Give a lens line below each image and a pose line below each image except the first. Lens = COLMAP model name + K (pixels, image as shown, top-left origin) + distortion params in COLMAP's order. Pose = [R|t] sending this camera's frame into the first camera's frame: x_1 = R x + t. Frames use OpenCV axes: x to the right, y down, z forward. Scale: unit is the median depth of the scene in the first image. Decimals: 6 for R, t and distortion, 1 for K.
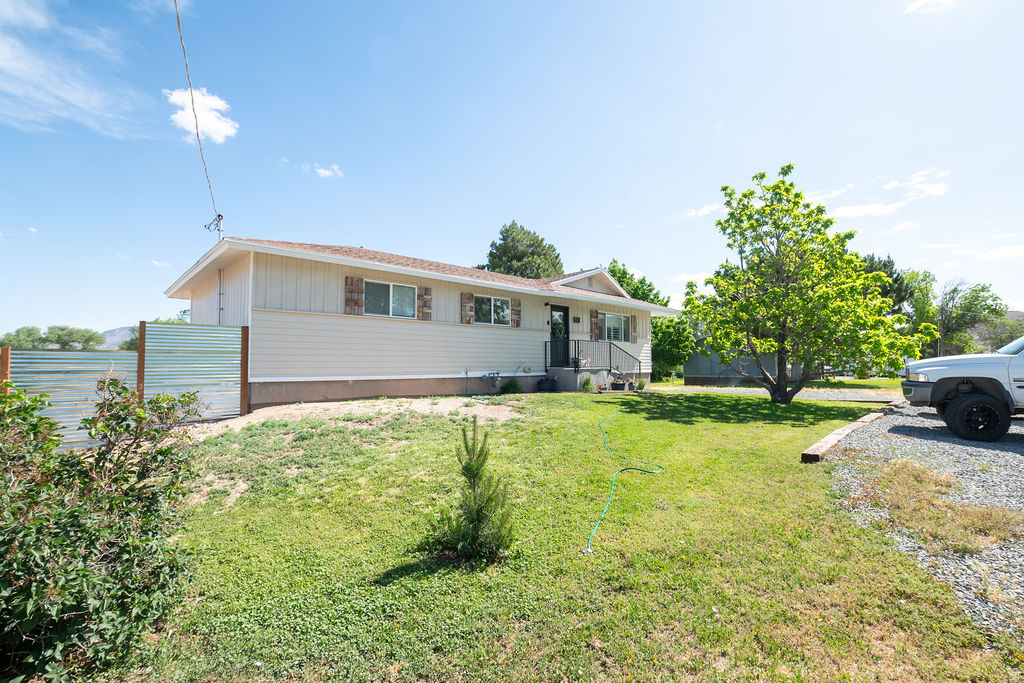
lens RADIAL K [[449.5, 0, 517.1], [0, 449.5, 342.0], [0, 0, 1]] dist [-0.030068, 0.004690]
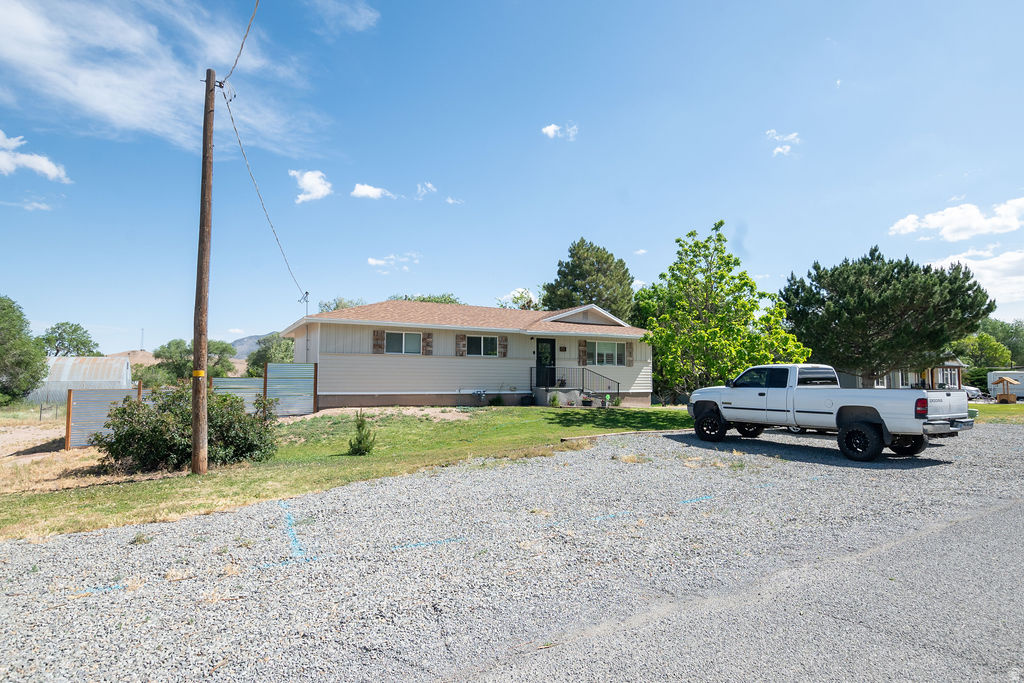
lens RADIAL K [[535.6, 0, 512.0], [0, 535.6, 341.5], [0, 0, 1]] dist [-0.002962, -0.000238]
pose [[0.961858, -0.008322, -0.273423, 0.461935], [0.004176, 0.999867, -0.015742, -0.054206], [0.273517, 0.014000, 0.961765, -0.537762]]
